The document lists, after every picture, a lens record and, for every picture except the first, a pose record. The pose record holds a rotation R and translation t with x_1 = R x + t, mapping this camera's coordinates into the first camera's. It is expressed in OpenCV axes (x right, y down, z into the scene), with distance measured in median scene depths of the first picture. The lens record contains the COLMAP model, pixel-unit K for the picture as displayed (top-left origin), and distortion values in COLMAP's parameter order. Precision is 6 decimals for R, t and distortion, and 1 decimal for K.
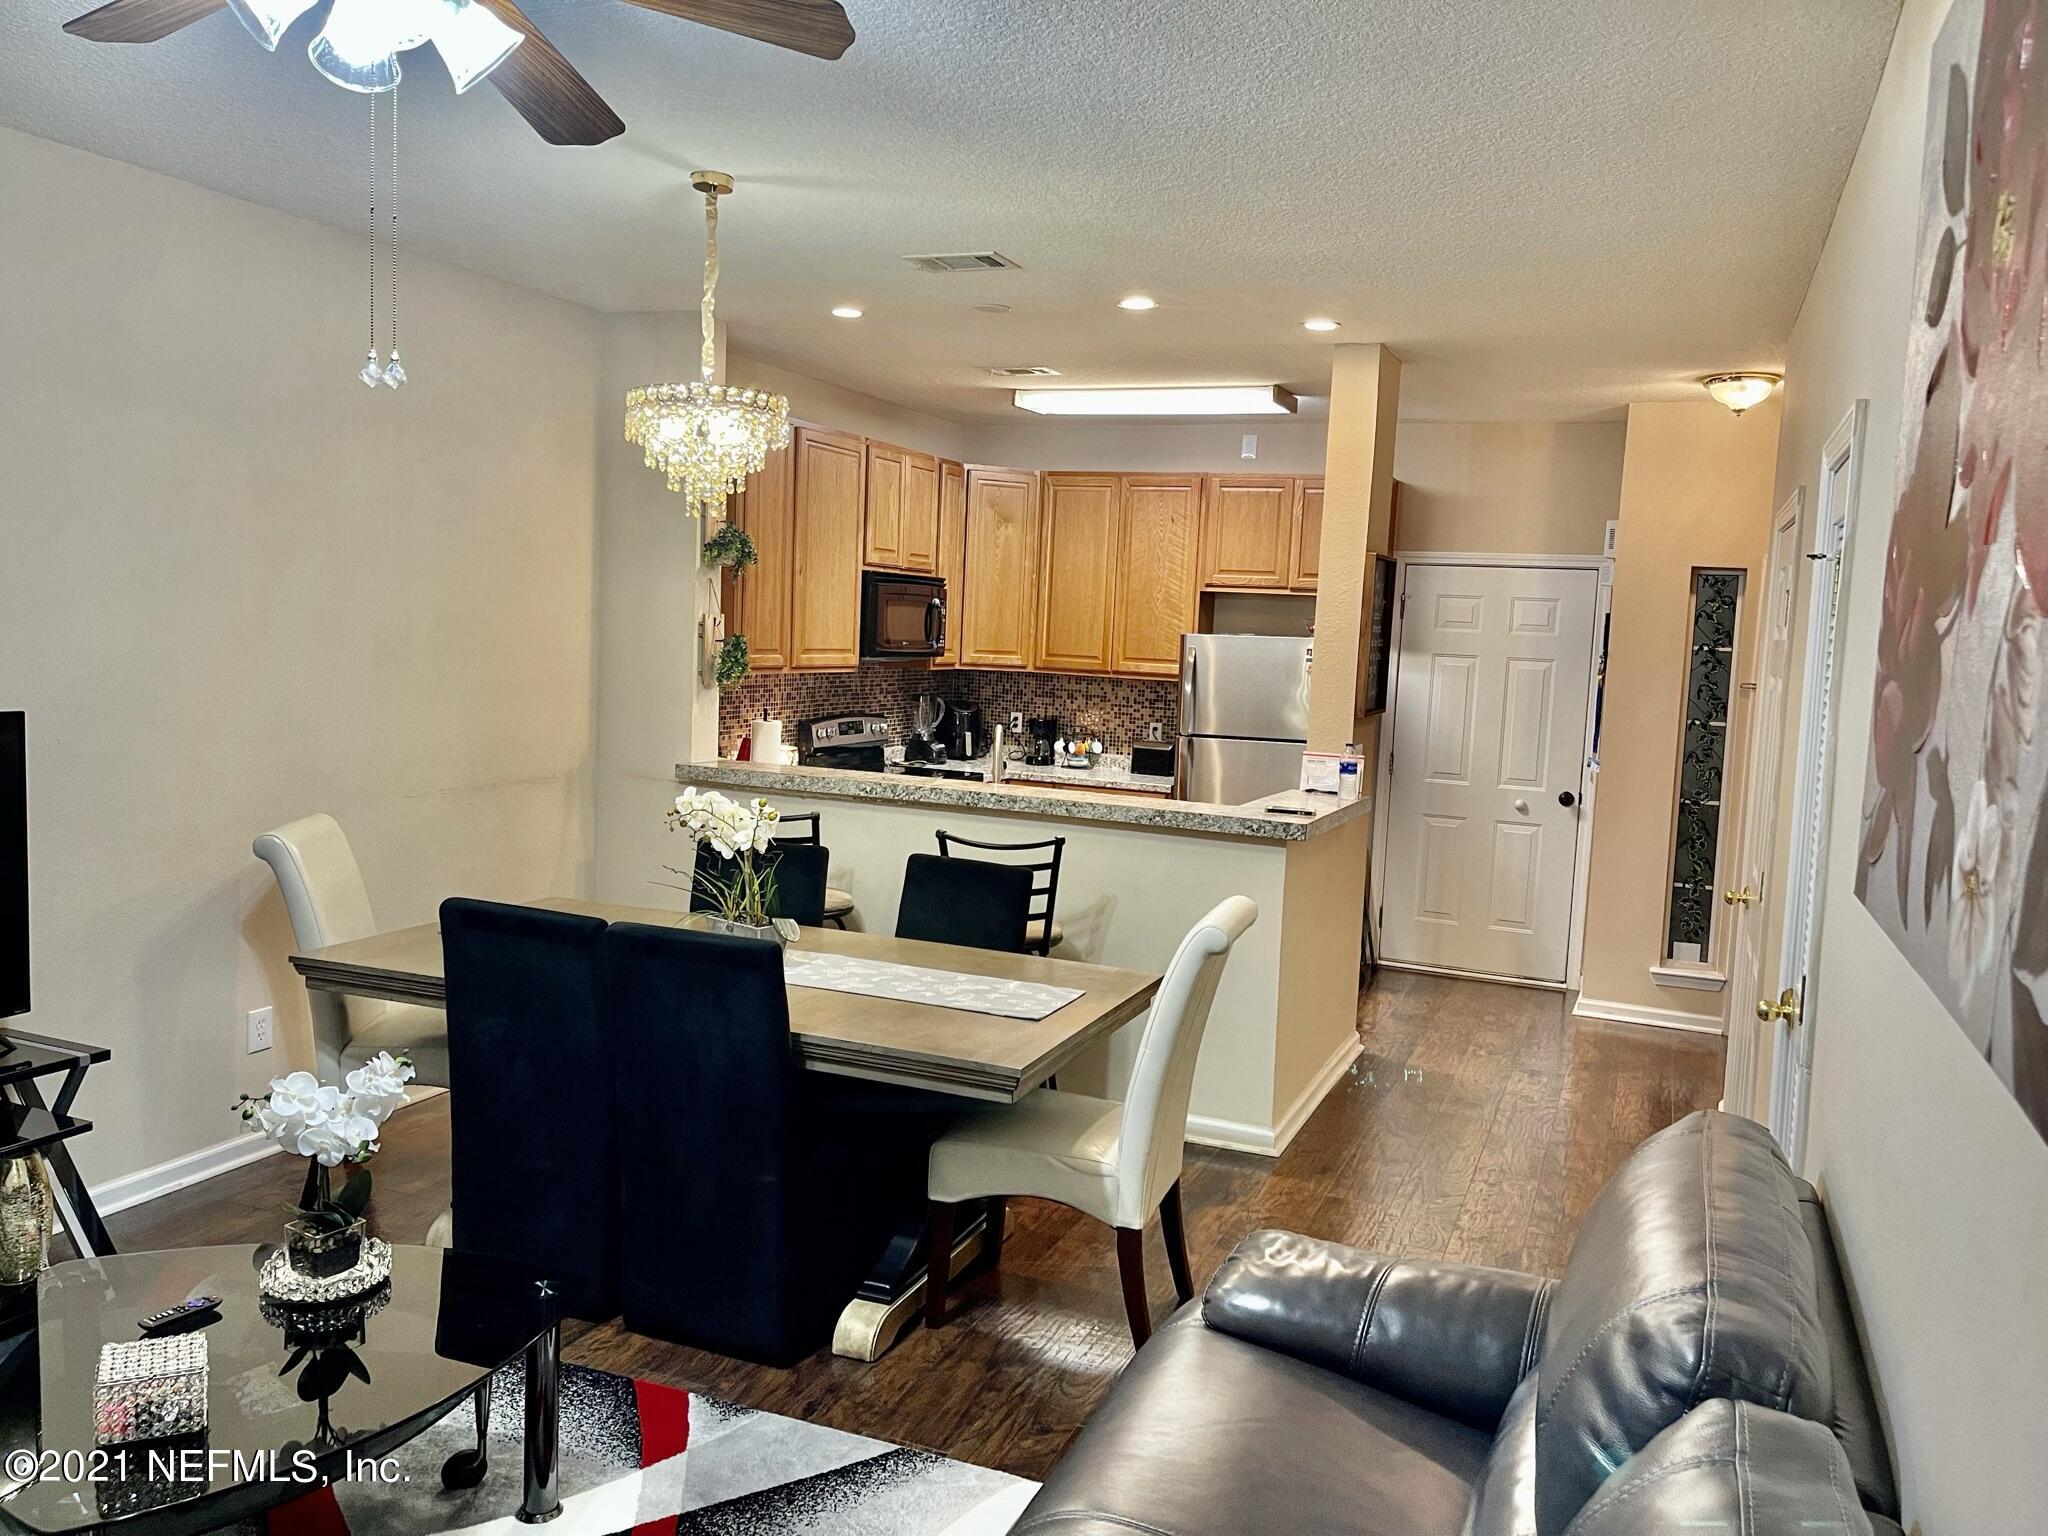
lens RADIAL K [[1544.5, 0, 1024.7], [0, 1544.5, 760.5], [0, 0, 1]] dist [0.049503, -0.060568]
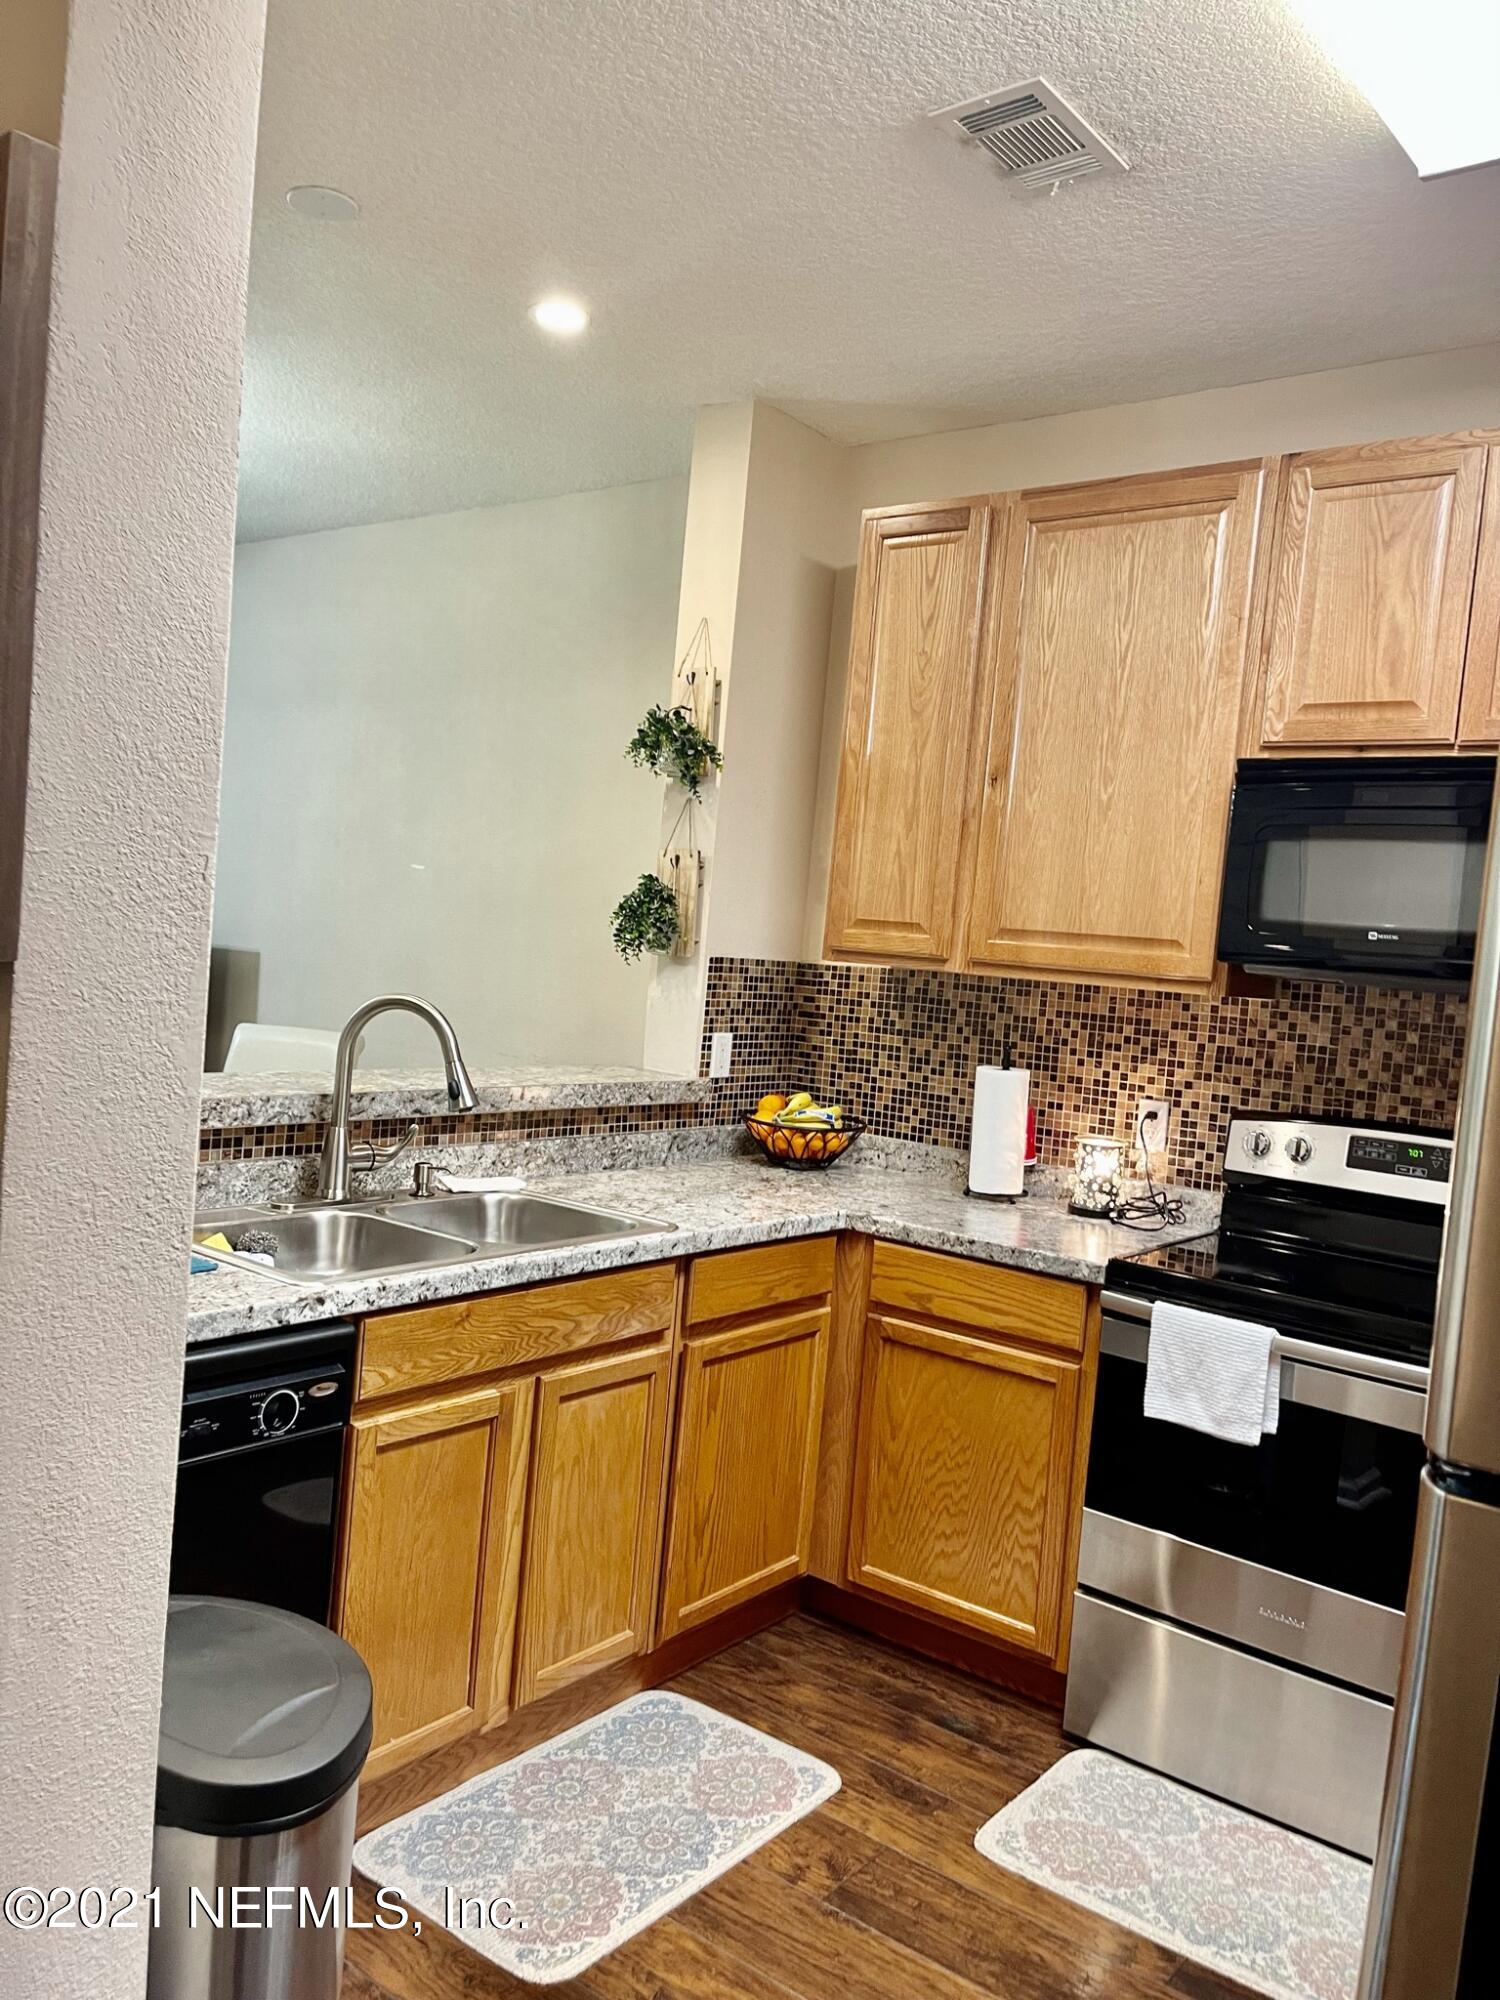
lens RADIAL K [[1508.3, 0, 749.2], [0, 1508.3, 1015.9], [0, 0, 1]] dist [0.049503, -0.060568]
pose [[-0.273387, -0.019356, -0.961709, 0.309362], [-0.183238, 0.982537, 0.032315, -0.038372], [0.944290, 0.185056, -0.272159, 0.913020]]
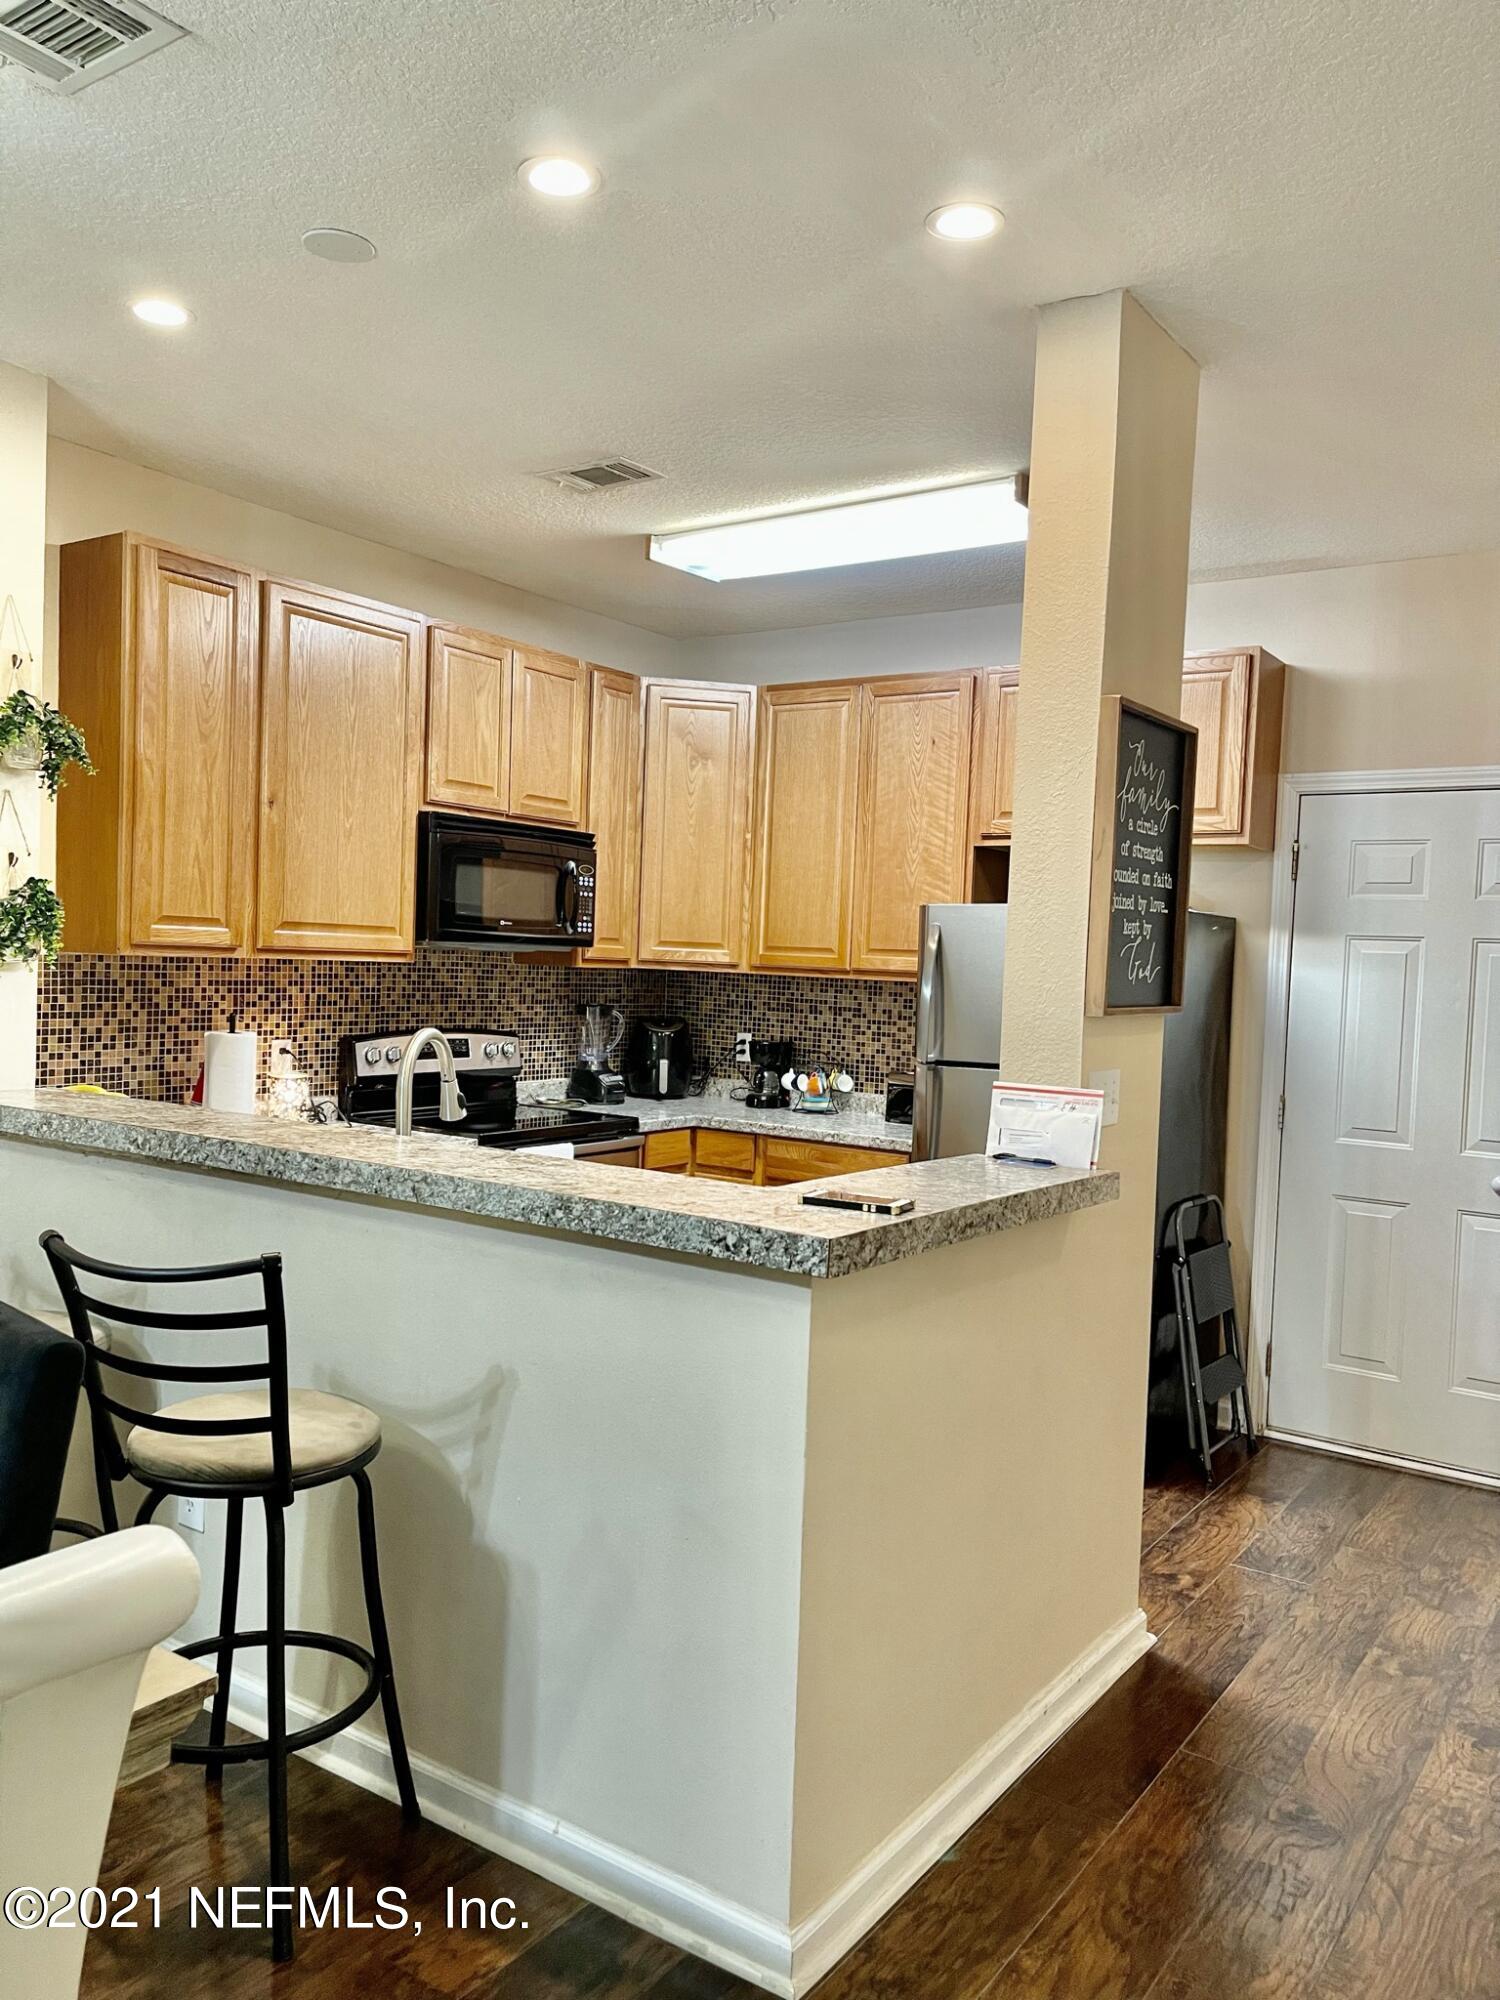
lens RADIAL K [[1508.3, 0, 750.1], [0, 1508.3, 1004.3], [0, 0, 1]] dist [0.049503, -0.060568]
pose [[0.978791, -0.001411, -0.204856, 0.154830], [-0.012736, 0.997623, -0.067719, 0.002728], [0.204465, 0.068892, 0.976447, 0.361226]]
